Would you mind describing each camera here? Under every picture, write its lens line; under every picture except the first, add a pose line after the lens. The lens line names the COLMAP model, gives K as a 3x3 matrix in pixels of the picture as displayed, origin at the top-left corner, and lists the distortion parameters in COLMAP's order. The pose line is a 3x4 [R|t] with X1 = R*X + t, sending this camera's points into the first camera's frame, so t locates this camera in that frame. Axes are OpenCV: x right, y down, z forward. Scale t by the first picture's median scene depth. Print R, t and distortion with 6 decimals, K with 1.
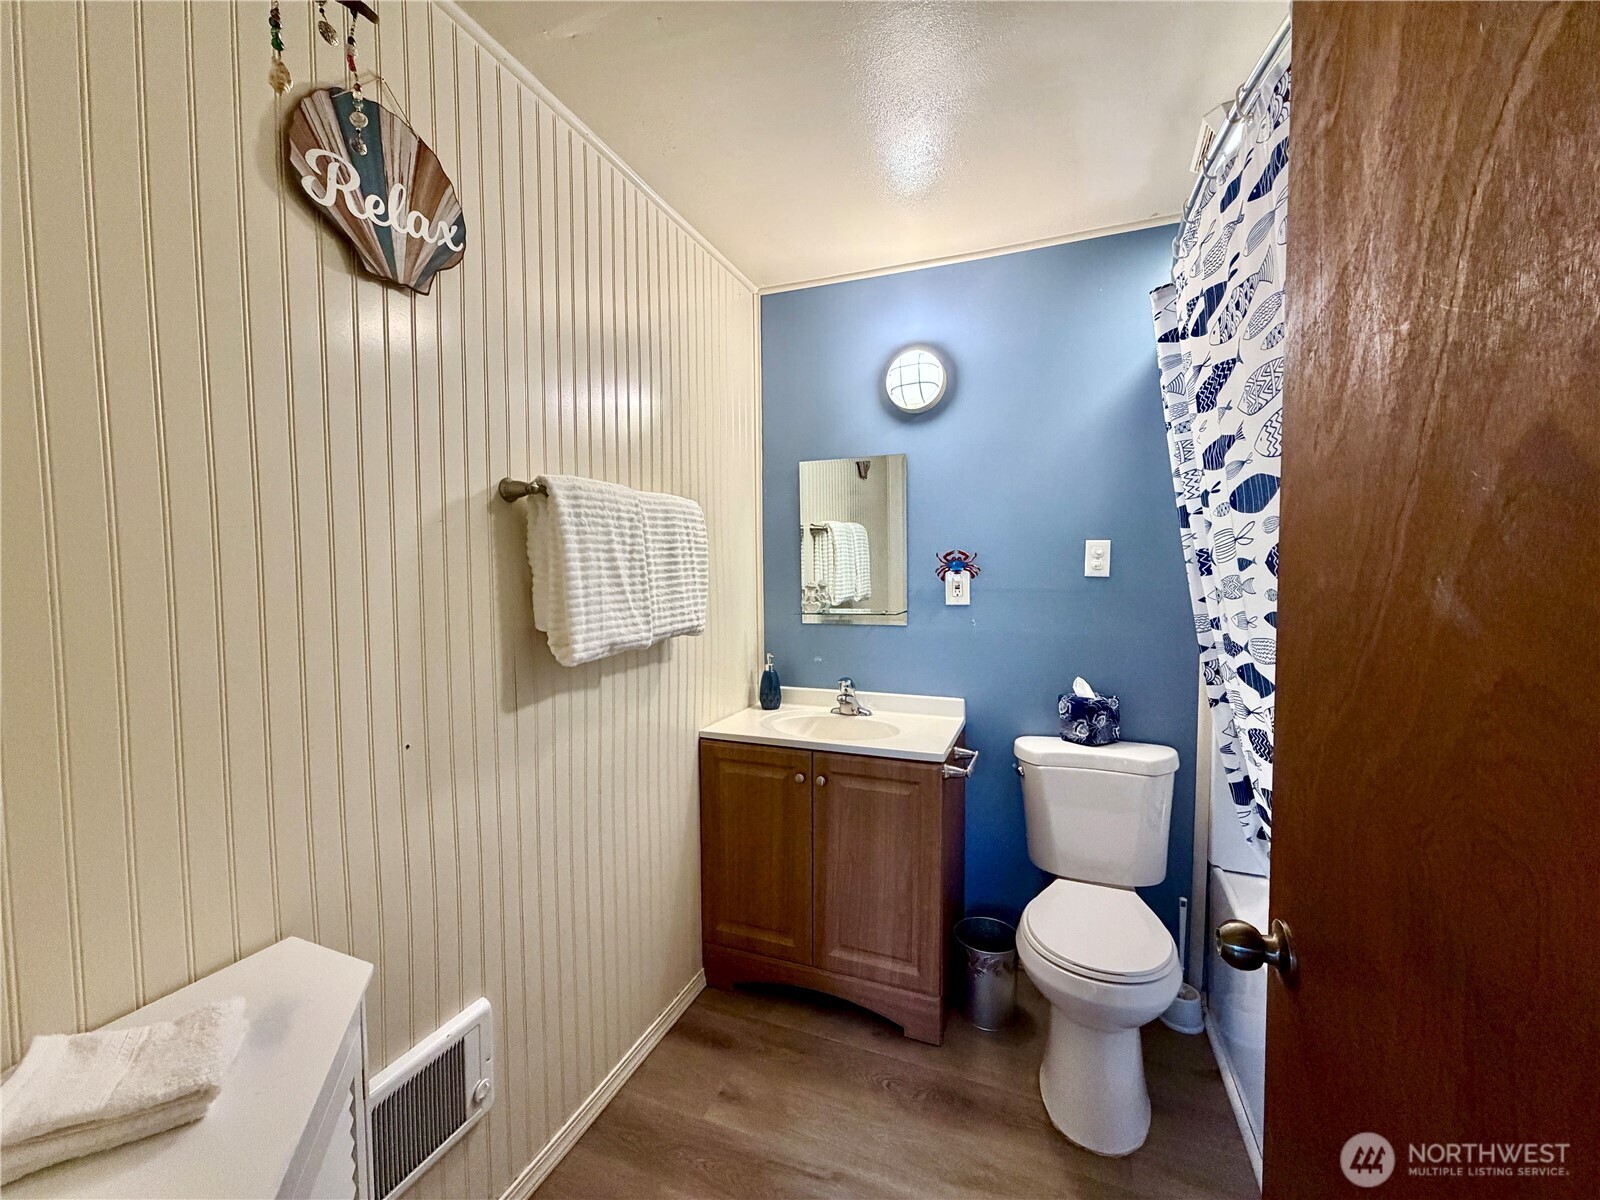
lens RADIAL K [[636.5, 0, 800.2], [0, 636.5, 599.3], [0, 0, 1]] dist [-0.001147, 0.000003]
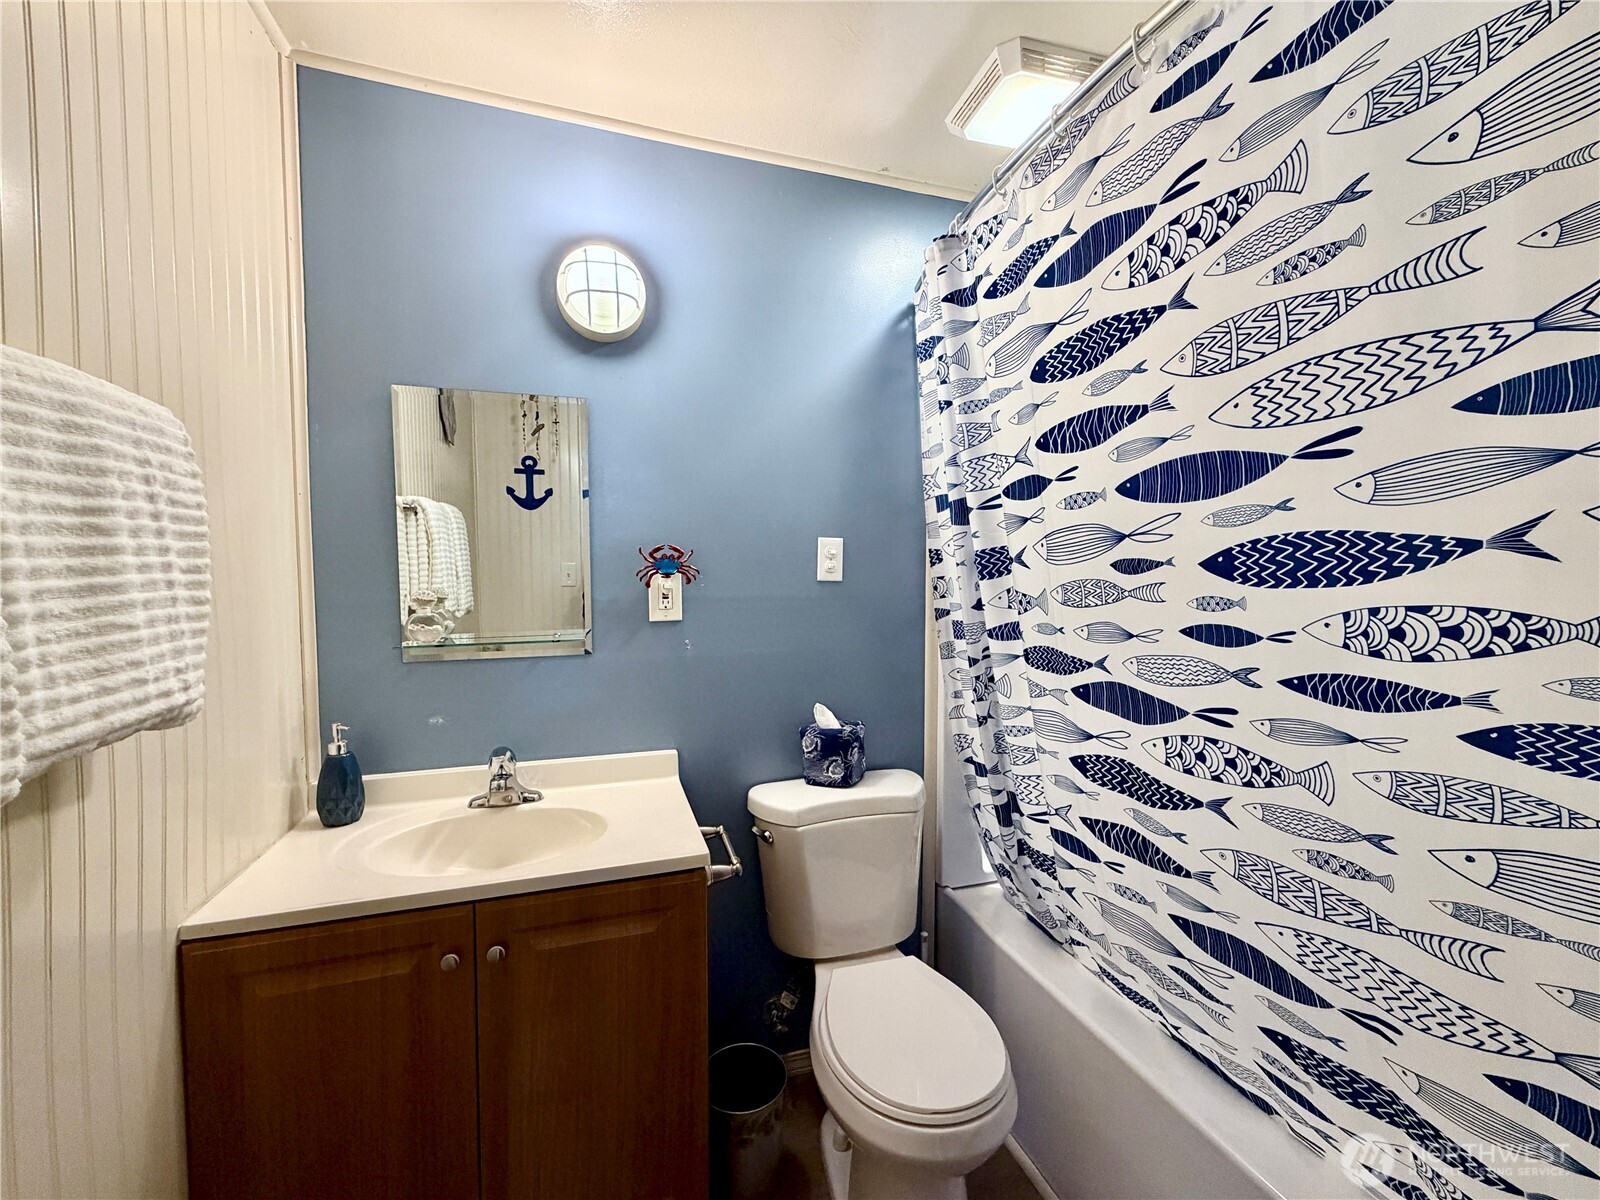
lens RADIAL K [[636.5, 0, 796.8], [0, 636.5, 599.0], [0, 0, 1]] dist [-0.001147, 0.000003]
pose [[0.775811, -0.021967, 0.630583, -0.109339], [0.025621, 0.999666, 0.003304, -0.017449], [-0.630445, 0.013593, 0.776115, 0.419530]]
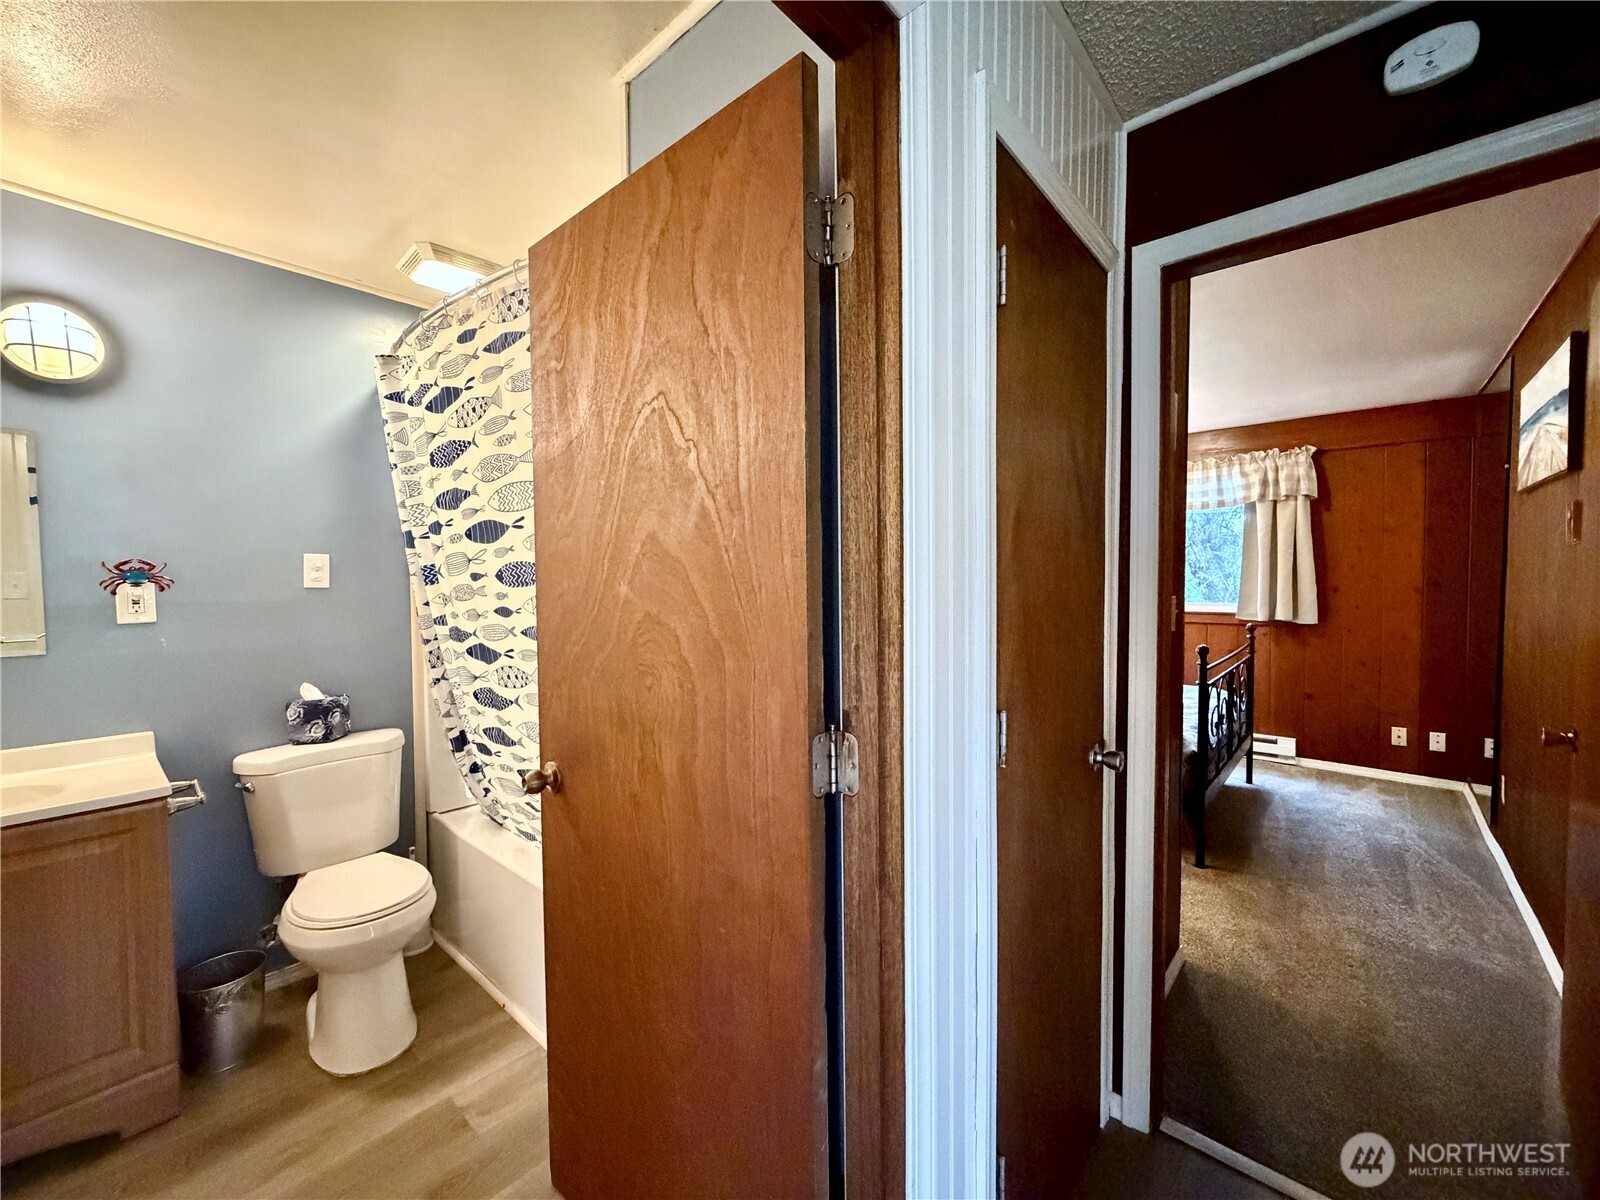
lens RADIAL K [[636.5, 0, 796.8], [0, 636.5, 599.9], [0, 0, 1]] dist [-0.001147, 0.000003]
pose [[0.338723, -0.028199, 0.940463, -0.304765], [0.047047, 0.998808, 0.013004, 0.010143], [-0.939709, 0.039841, 0.339646, -0.145562]]
